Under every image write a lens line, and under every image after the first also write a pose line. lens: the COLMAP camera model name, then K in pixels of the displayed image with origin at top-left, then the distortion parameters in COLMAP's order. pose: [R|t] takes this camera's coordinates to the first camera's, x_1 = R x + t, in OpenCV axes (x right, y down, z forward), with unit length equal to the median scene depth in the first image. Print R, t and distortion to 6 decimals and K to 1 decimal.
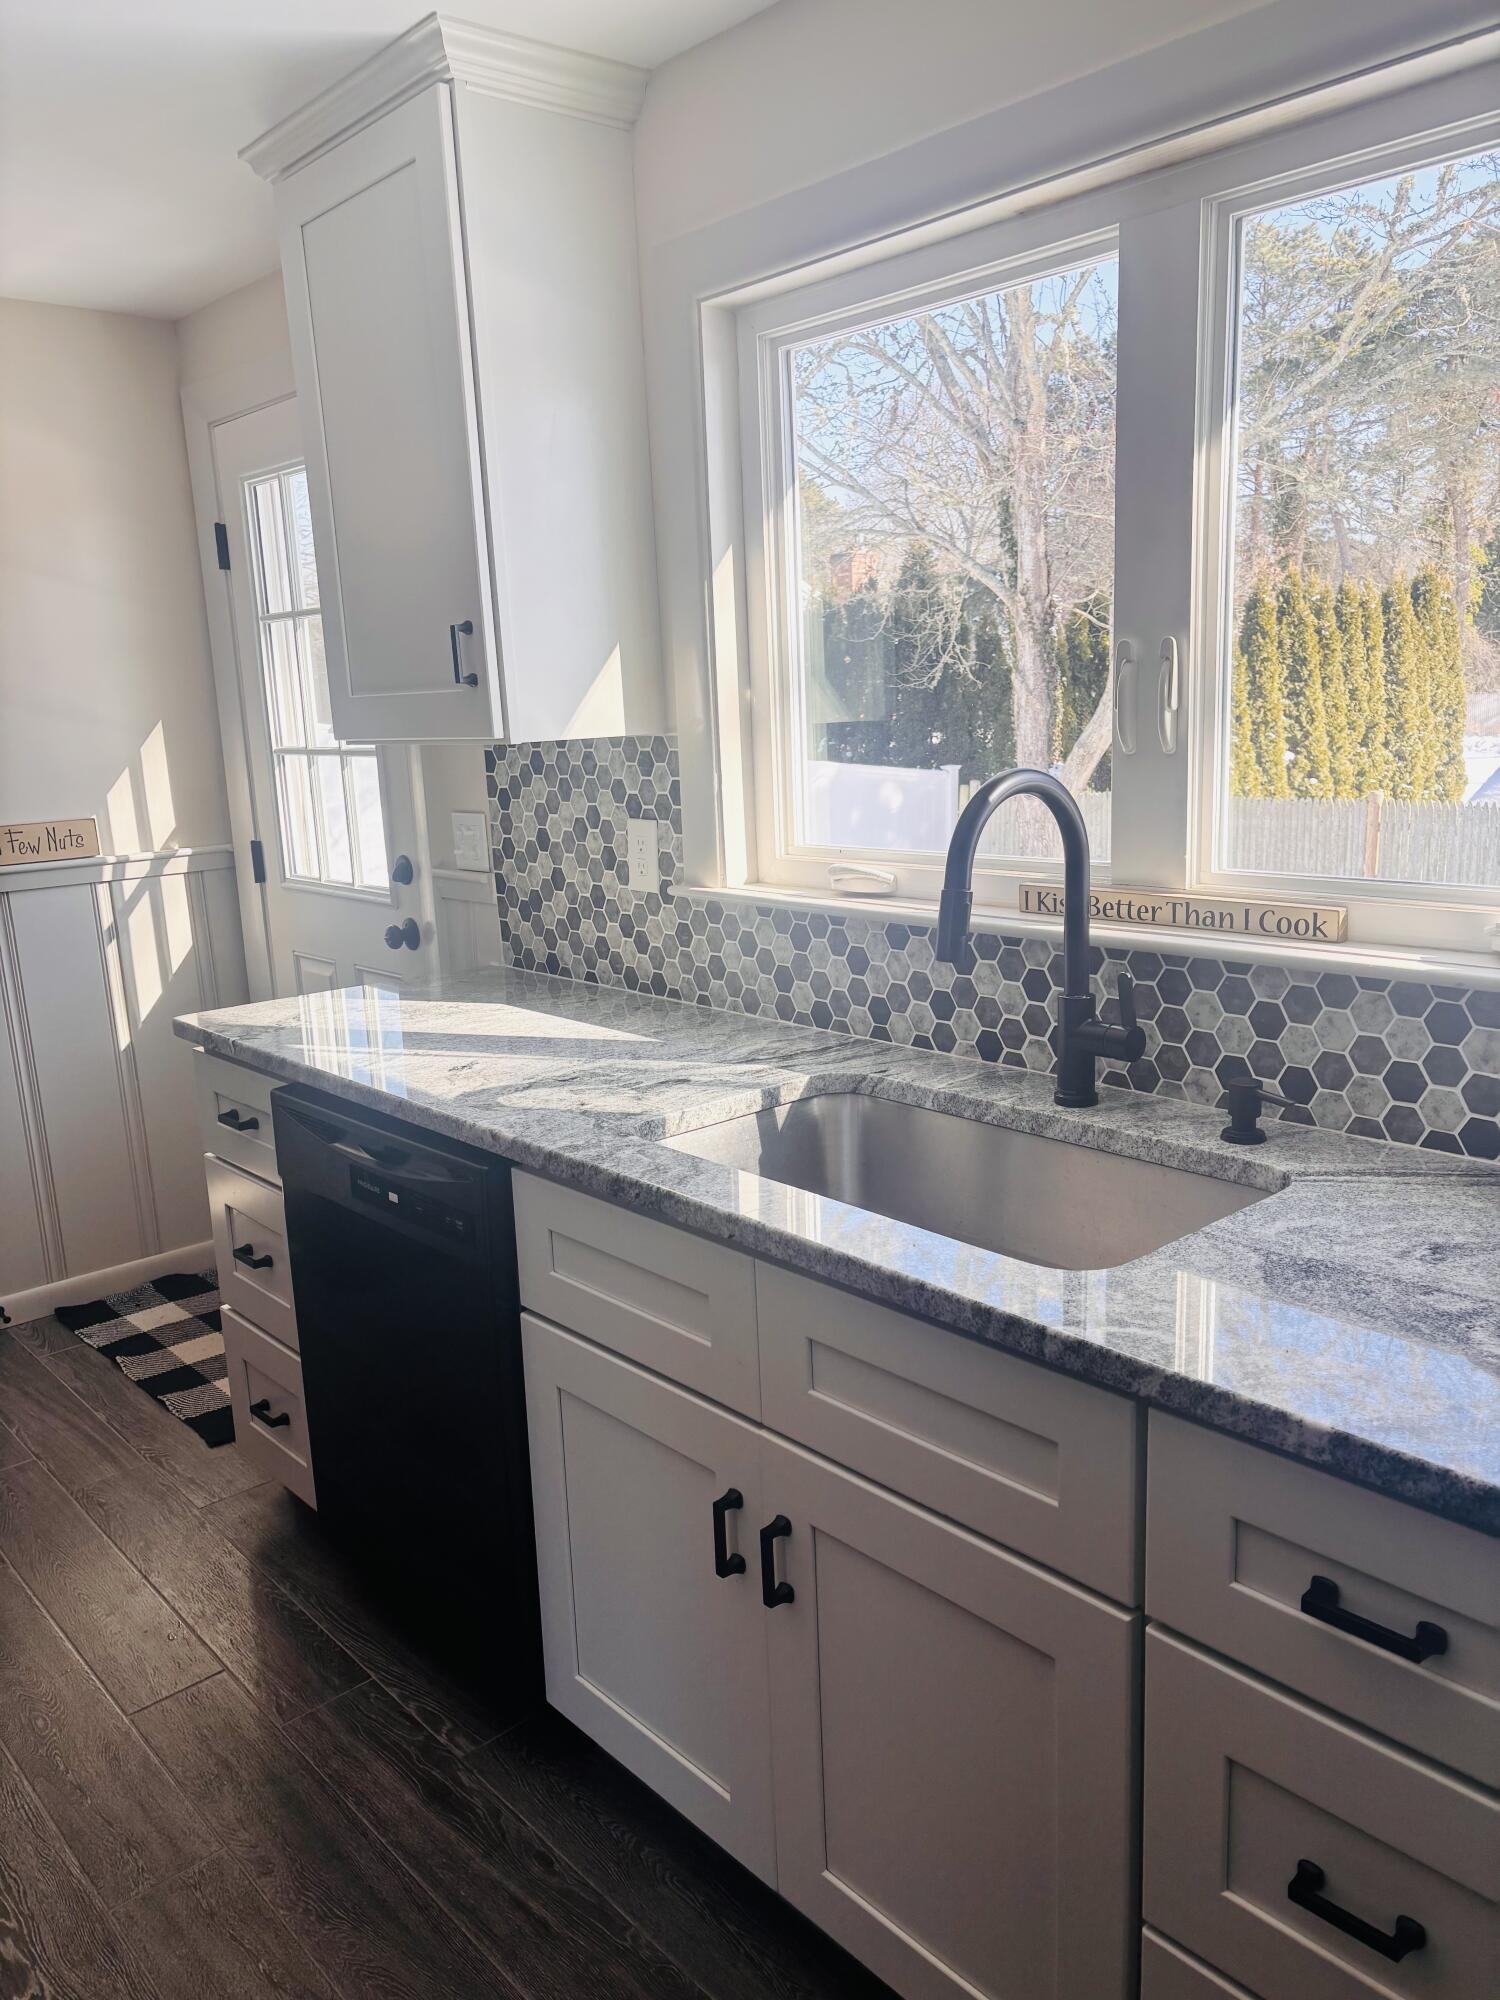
lens RADIAL K [[1490.8, 0, 748.2], [0, 1490.8, 1014.5], [0, 0, 1]] dist [0.057082, -0.062090]
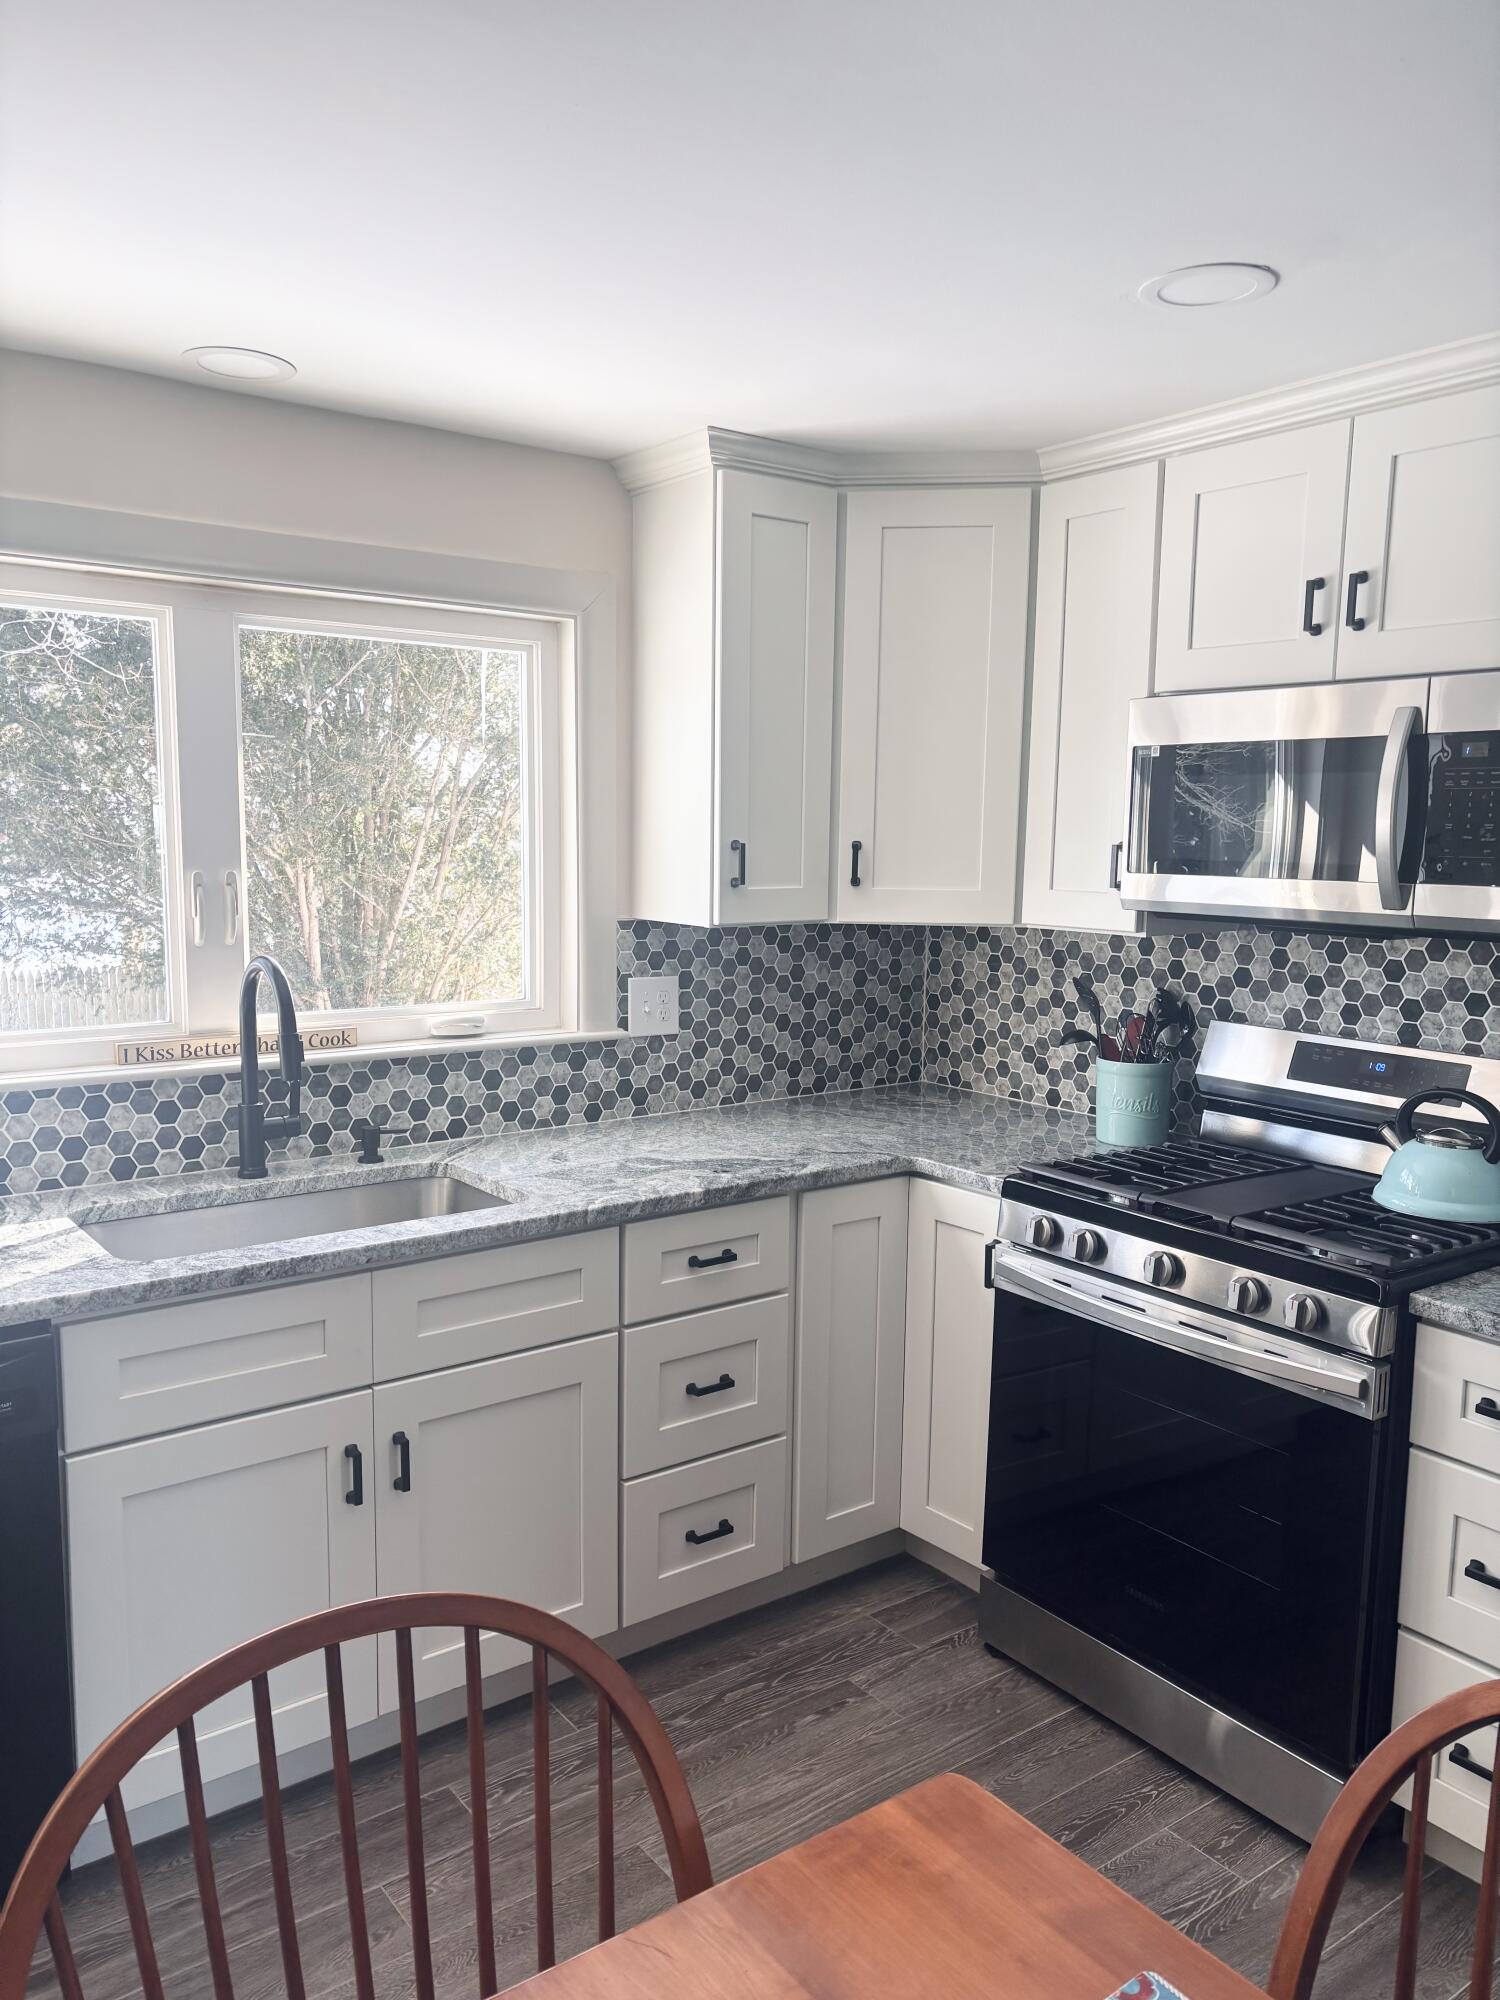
lens RADIAL K [[1490.8, 0, 748.4], [0, 1490.8, 1016.8], [0, 0, 1]] dist [0.057082, -0.062090]
pose [[0.077786, -0.081625, 0.993623, -0.859960], [0.195735, 0.978496, 0.065060, -0.068831], [-0.977567, 0.189426, 0.092090, 0.249177]]
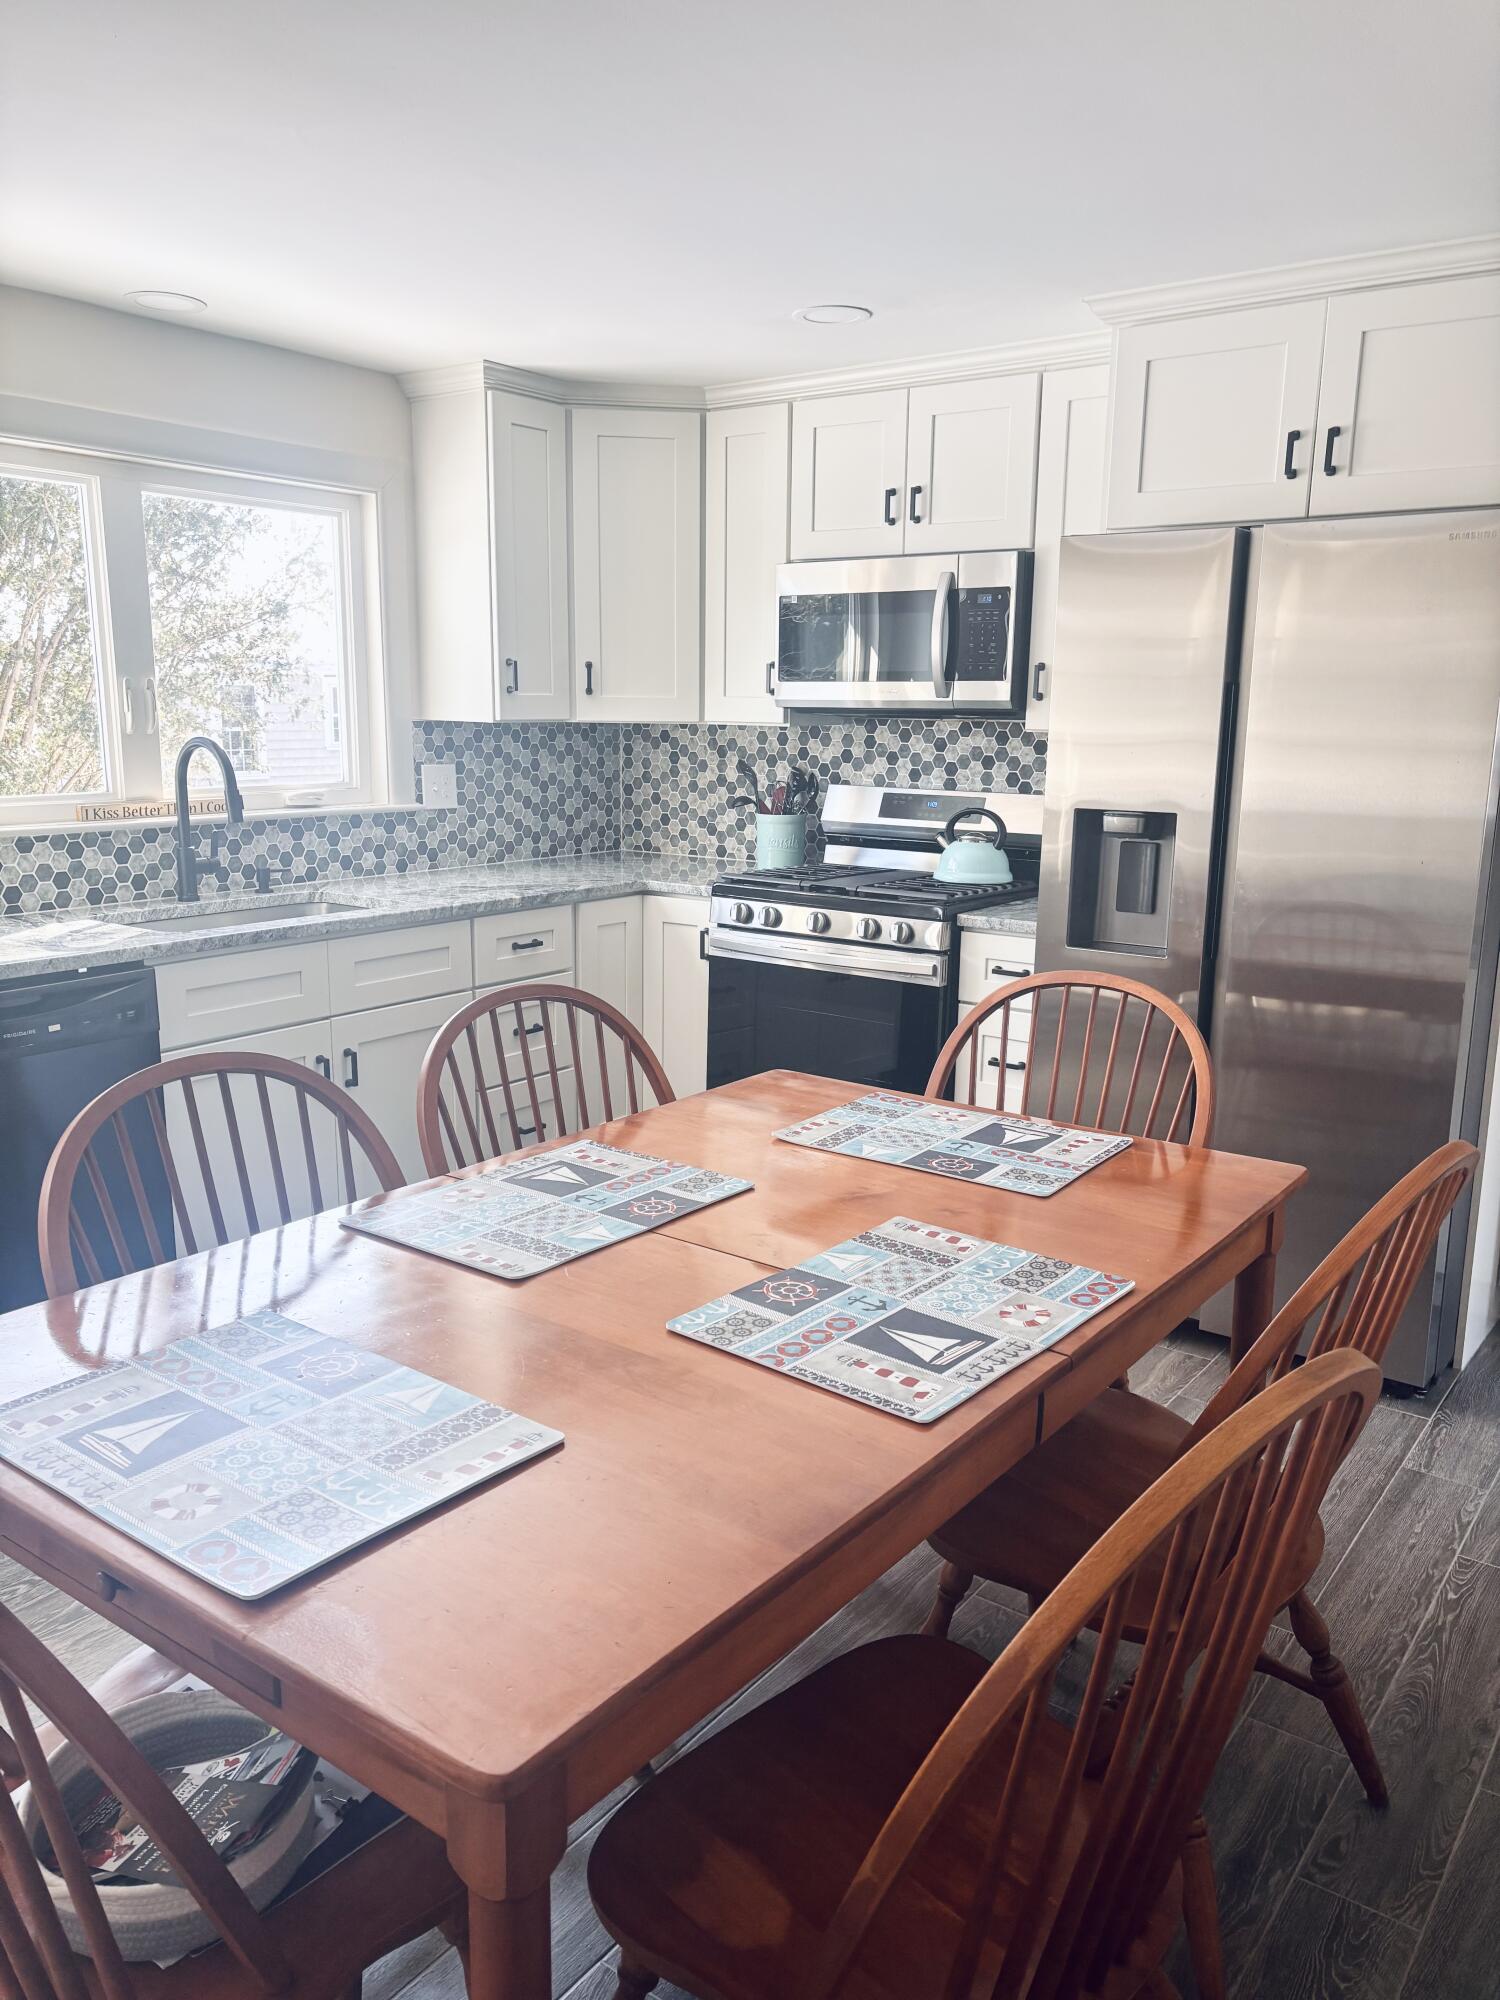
lens RADIAL K [[1490.8, 0, 741.7], [0, 1490.8, 1006.8], [0, 0, 1]] dist [0.057082, -0.062090]
pose [[-0.210648, -0.156491, 0.964955, -1.391097], [0.207583, 0.957431, 0.200586, -0.041652], [-0.955268, 0.242561, -0.169196, 0.466514]]
